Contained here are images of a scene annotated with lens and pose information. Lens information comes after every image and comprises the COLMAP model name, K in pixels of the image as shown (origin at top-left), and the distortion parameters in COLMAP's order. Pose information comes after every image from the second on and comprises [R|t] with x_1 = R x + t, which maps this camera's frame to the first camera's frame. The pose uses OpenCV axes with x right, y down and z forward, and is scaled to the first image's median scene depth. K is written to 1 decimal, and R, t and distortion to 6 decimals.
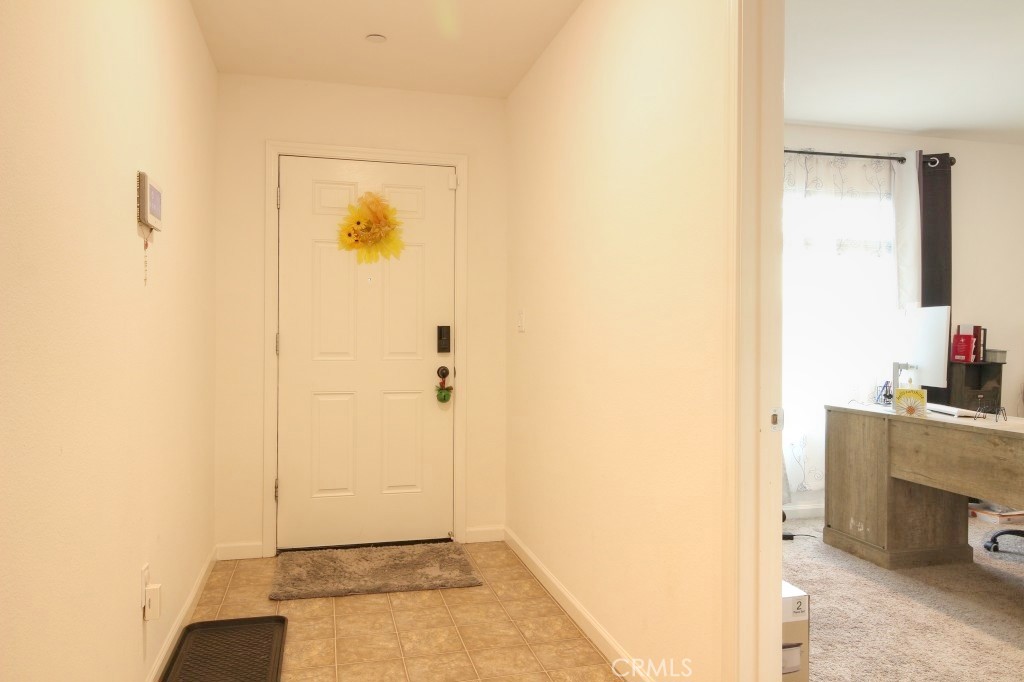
lens RADIAL K [[743.3, 0, 513.8], [0, 743.3, 336.5], [0, 0, 1]] dist [0.009004, -0.002820]
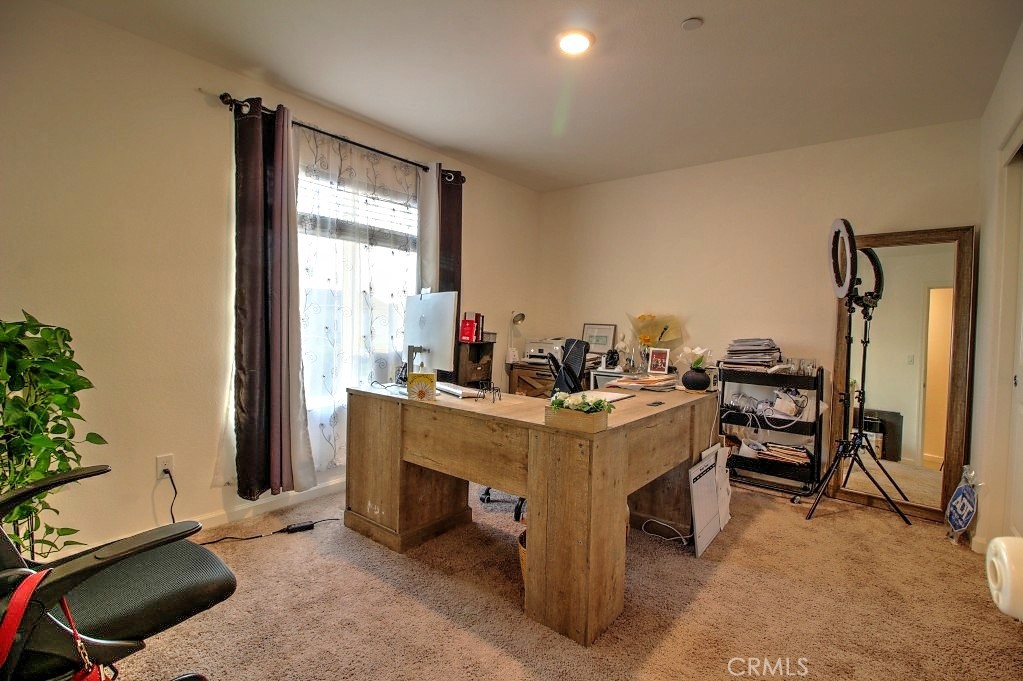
lens RADIAL K [[475.9, 0, 519.0], [0, 475.9, 336.0], [0, 0, 1]] dist [-0.003203, -0.006400]
pose [[0.797293, -0.000606, 0.603592, 0.237306], [-0.021233, 0.999352, 0.029051, -0.000615], [-0.603219, -0.035978, 0.796764, 0.391727]]
